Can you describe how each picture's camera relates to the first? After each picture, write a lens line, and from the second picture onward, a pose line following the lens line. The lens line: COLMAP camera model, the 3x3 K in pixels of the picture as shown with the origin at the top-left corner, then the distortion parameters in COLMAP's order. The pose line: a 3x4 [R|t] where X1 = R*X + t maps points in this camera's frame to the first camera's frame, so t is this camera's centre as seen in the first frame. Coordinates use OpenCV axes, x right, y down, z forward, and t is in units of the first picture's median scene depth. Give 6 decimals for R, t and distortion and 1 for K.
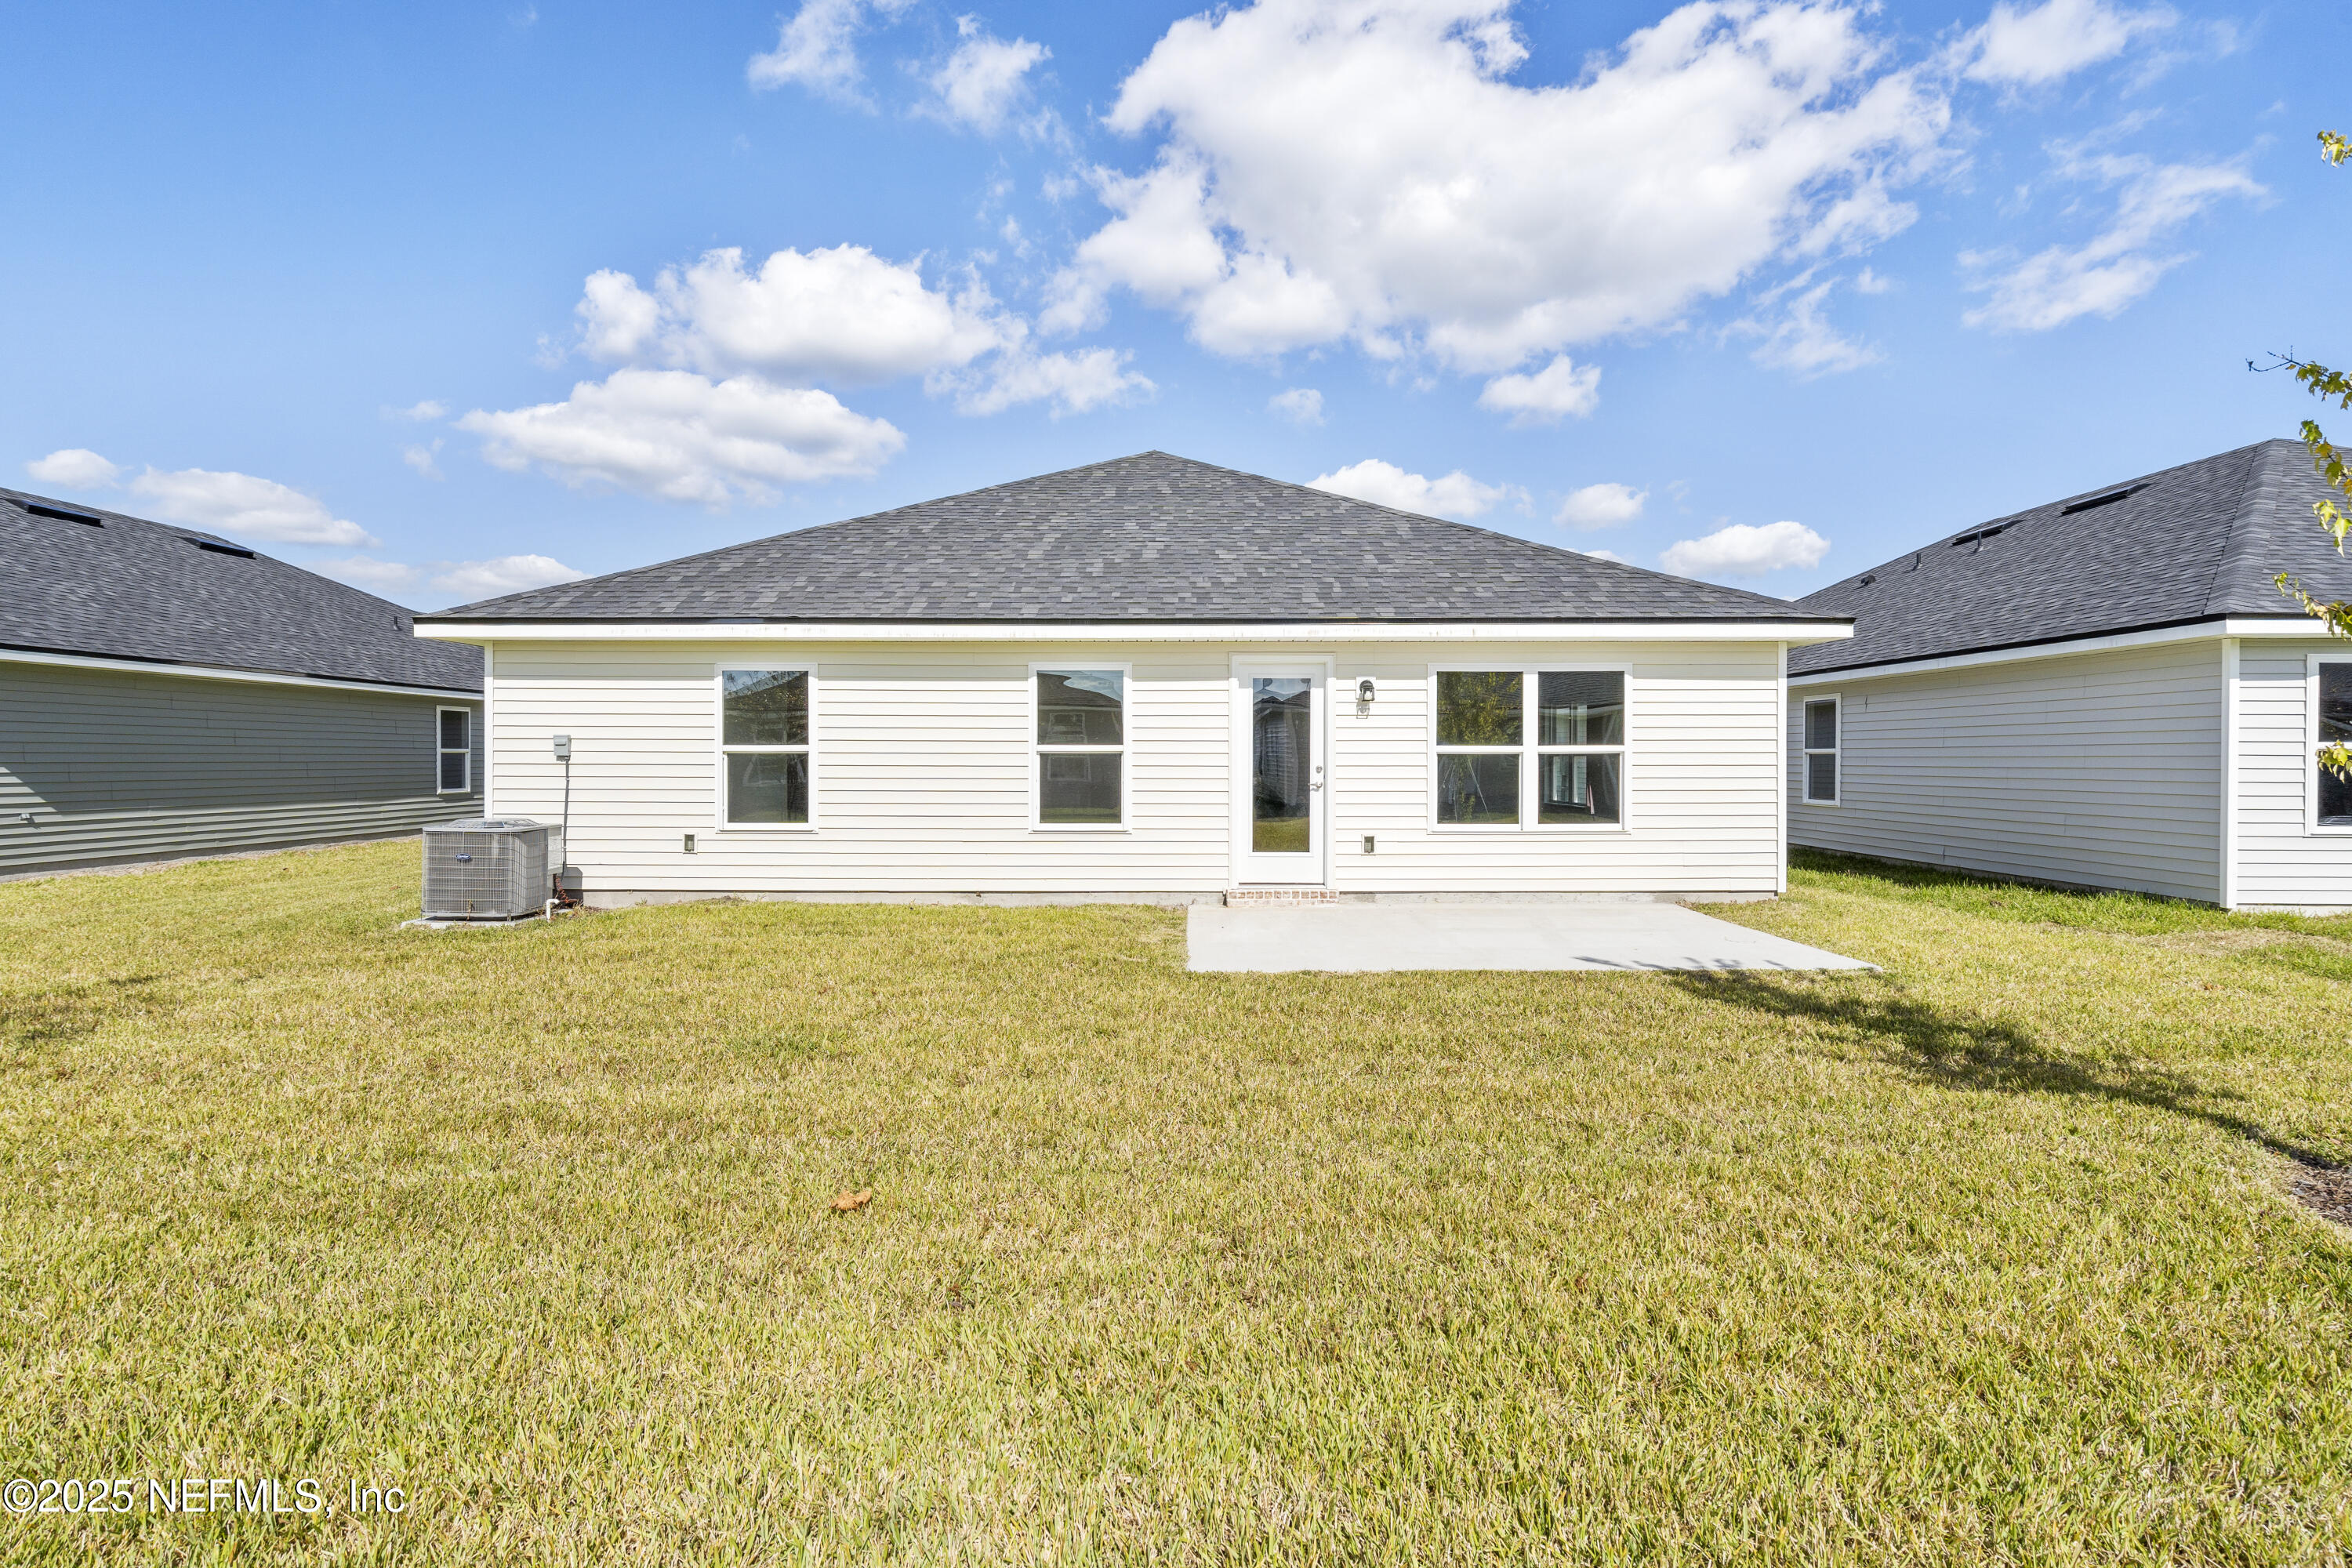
lens RADIAL K [[1170.8, 0, 1176.0], [0, 1170.8, 784.0], [0, 0, 1]] dist [-0.003217, -0.000209]
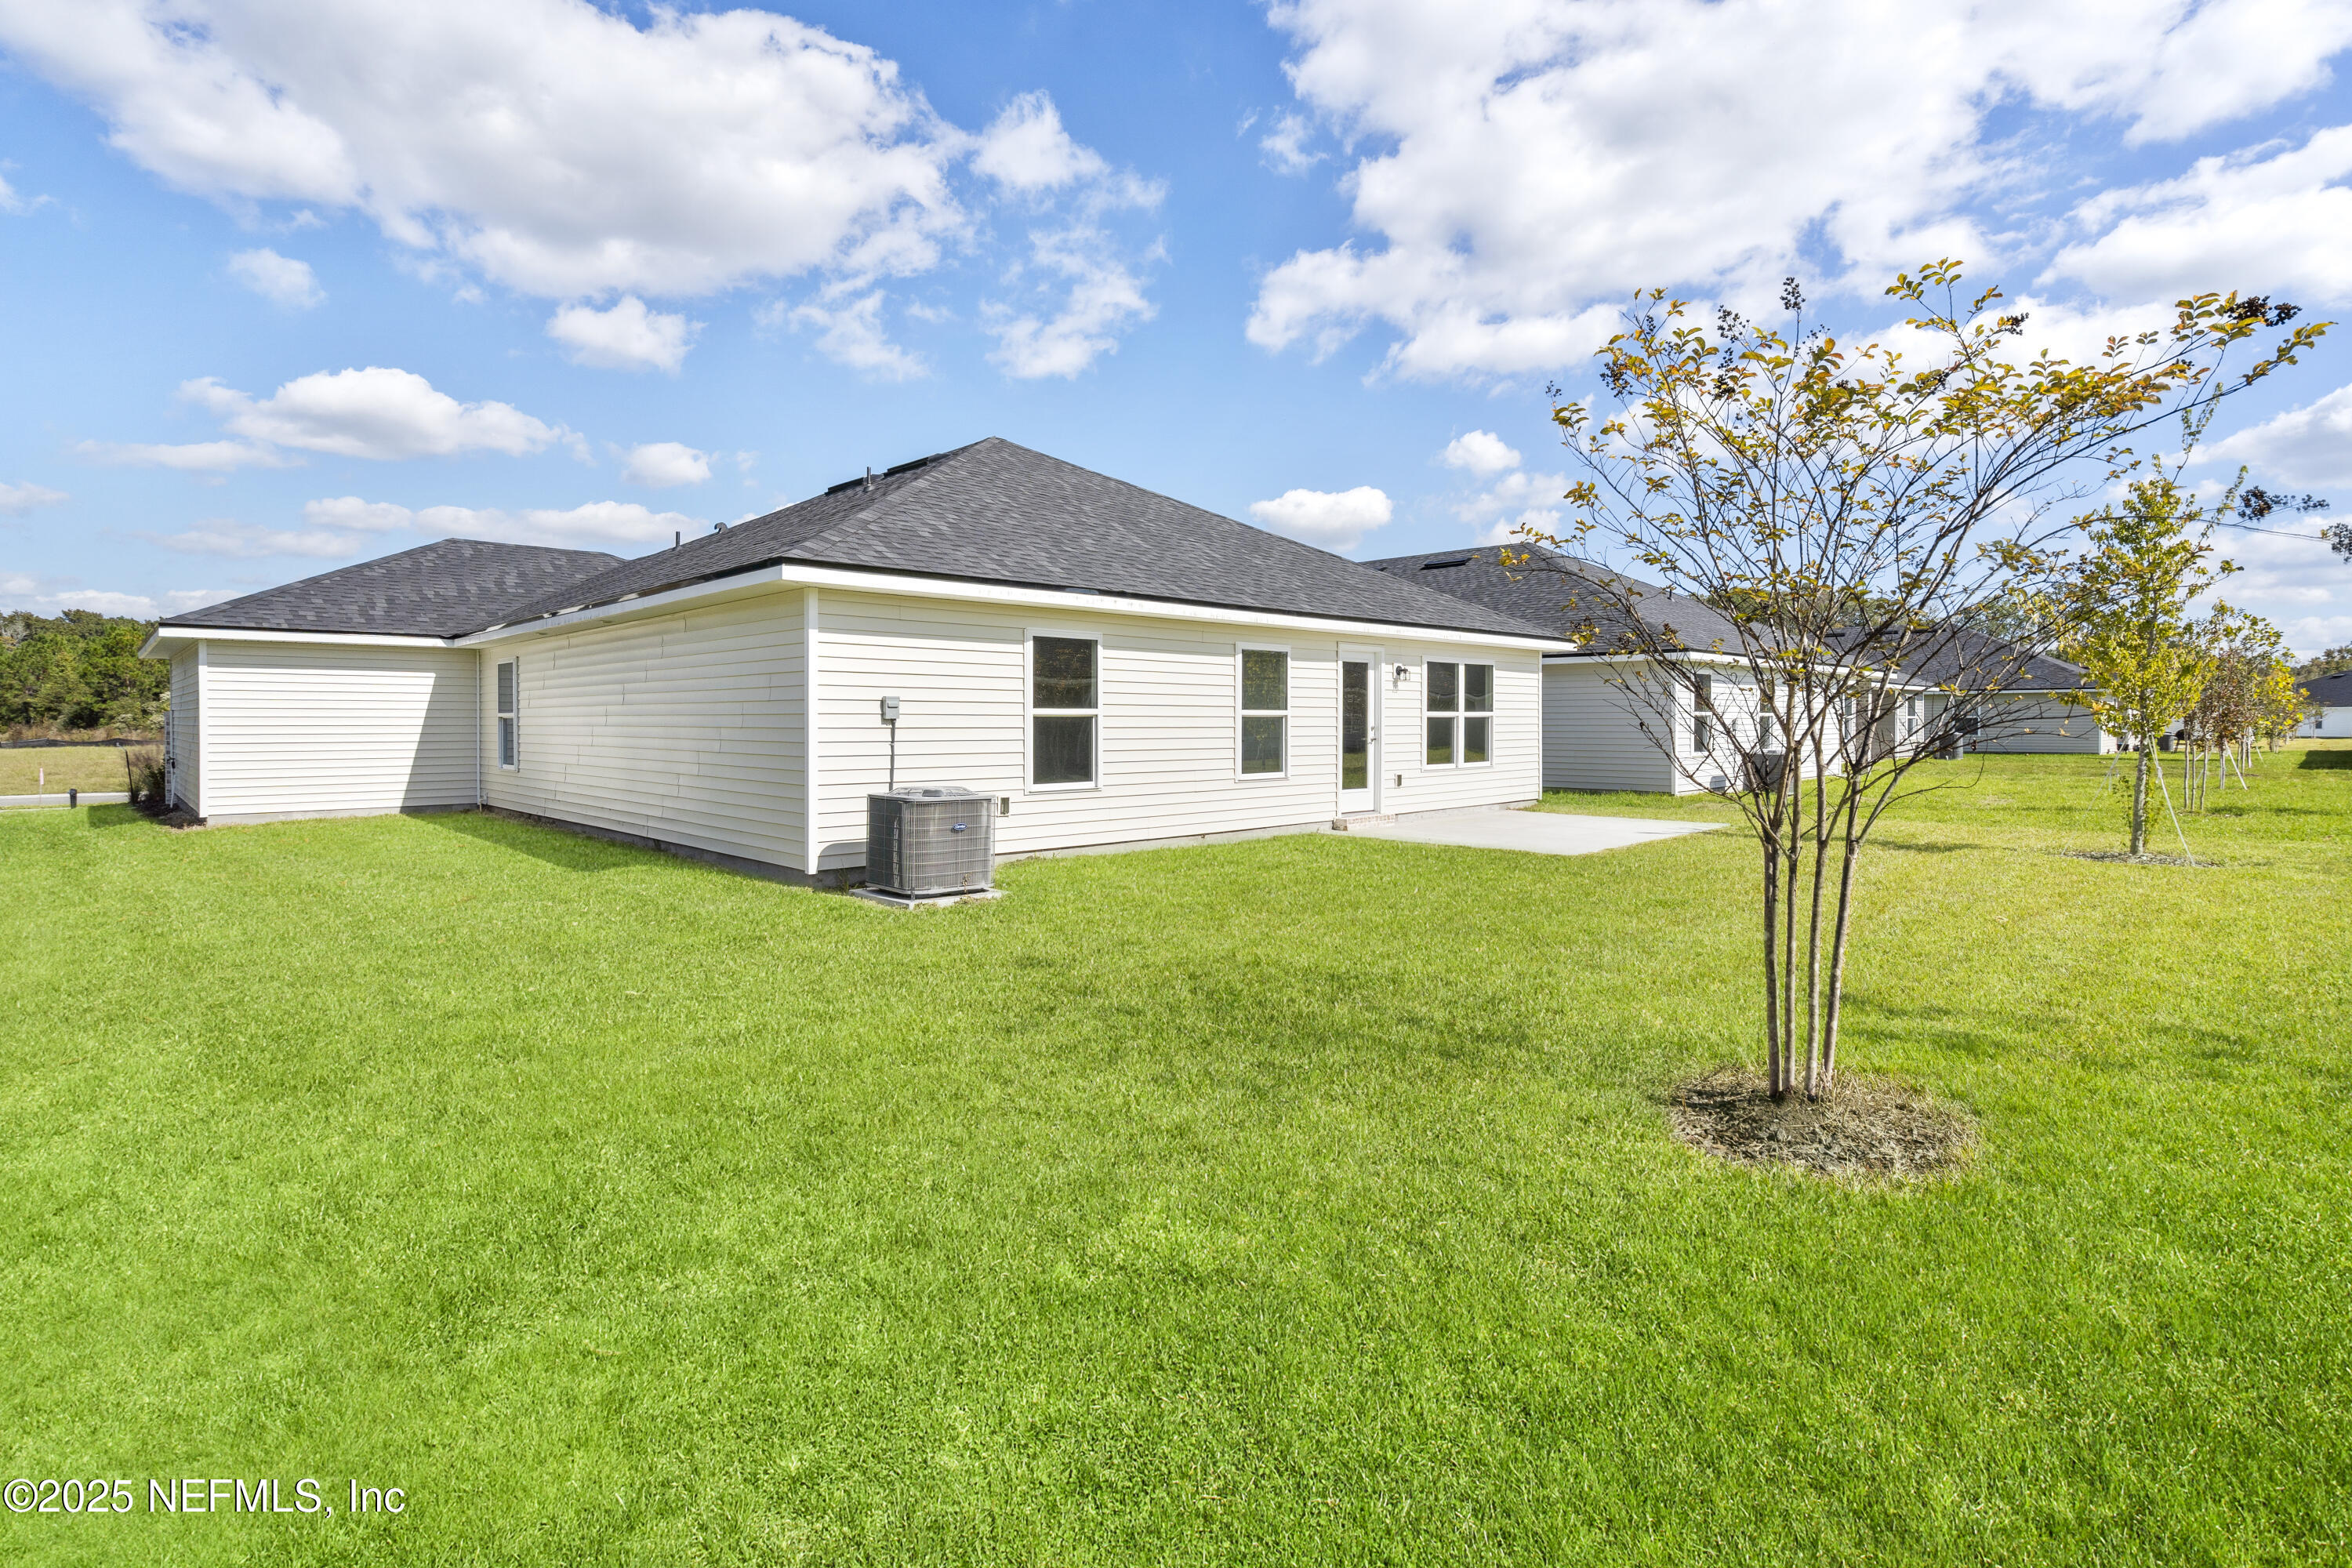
lens RADIAL K [[1108.2, 0, 1170.3], [0, 1108.2, 744.0], [0, 0, 1]] dist [0.021090, 0.000201]
pose [[0.719119, -0.016306, 0.694696, -0.968686], [0.007407, 0.999848, 0.015801, -0.016472], [-0.694847, -0.006217, 0.719130, 0.218943]]
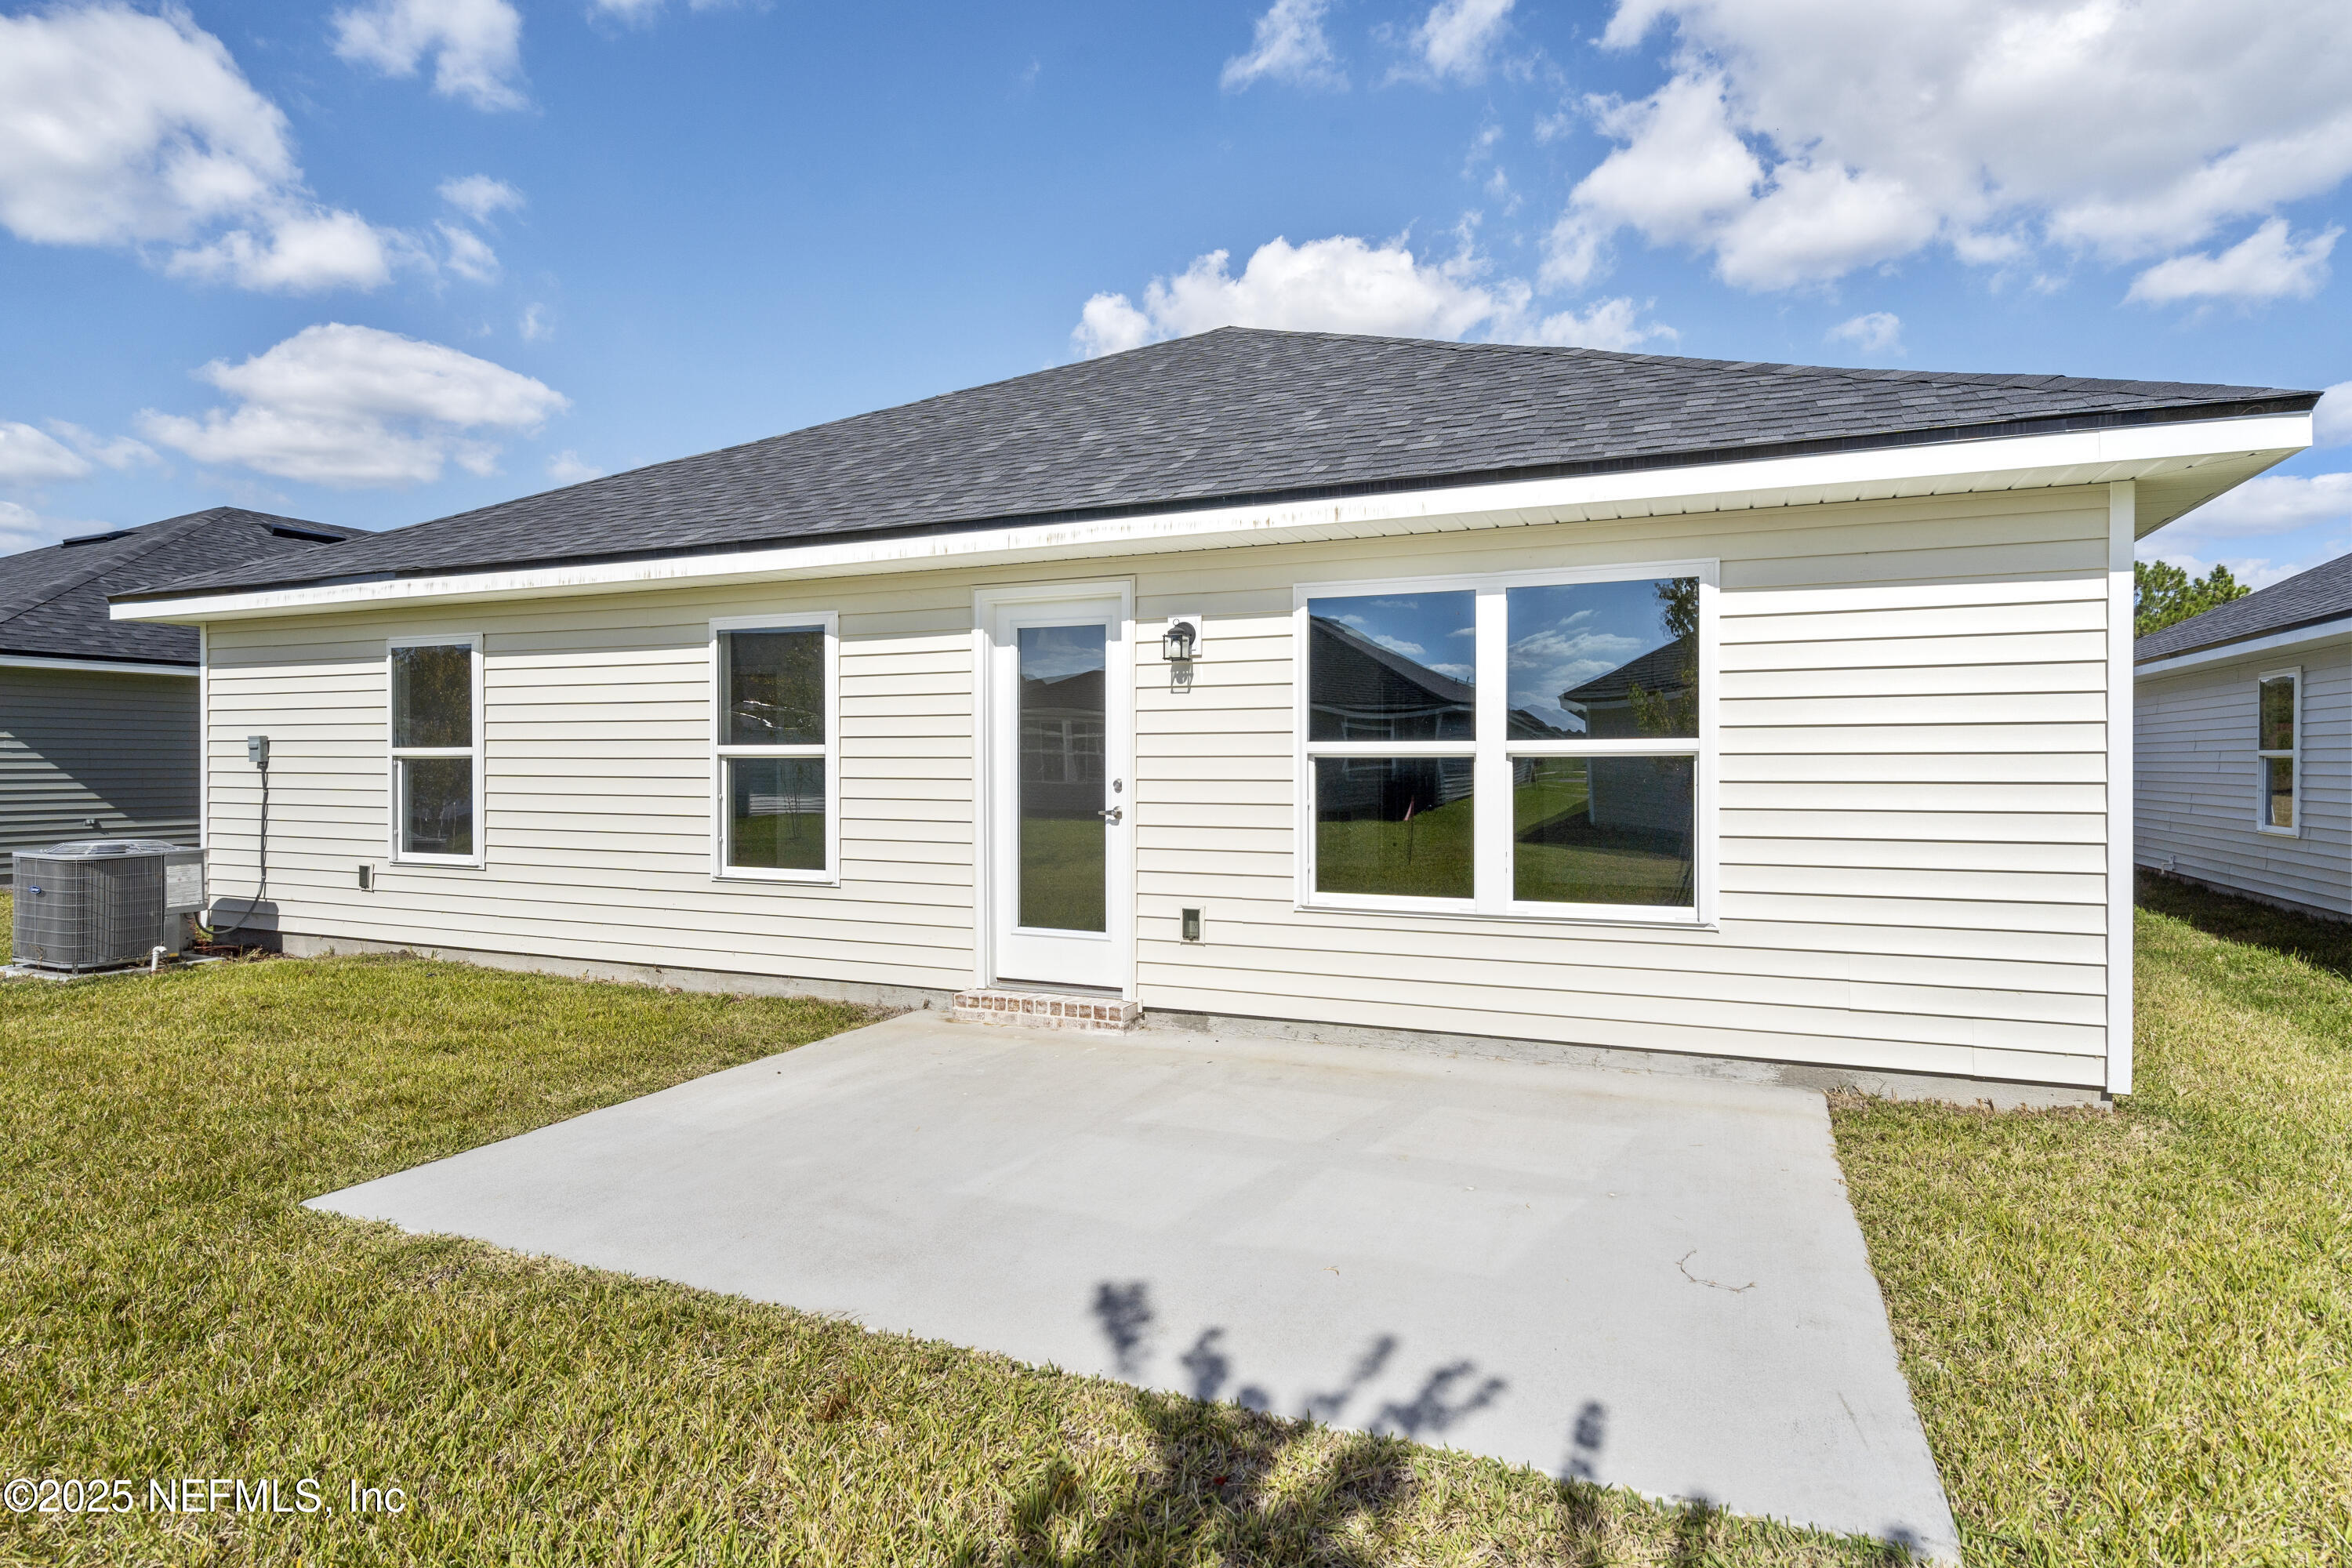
lens RADIAL K [[1240.5, 0, 1171.5], [0, 1240.5, 770.4], [0, 0, 1]] dist [0.000216, -0.000531]
pose [[0.918936, 0.001573, -0.394404, 0.380394], [-0.006889, 0.999904, -0.012061, -0.012749], [0.394347, 0.013801, 0.918858, 0.465034]]
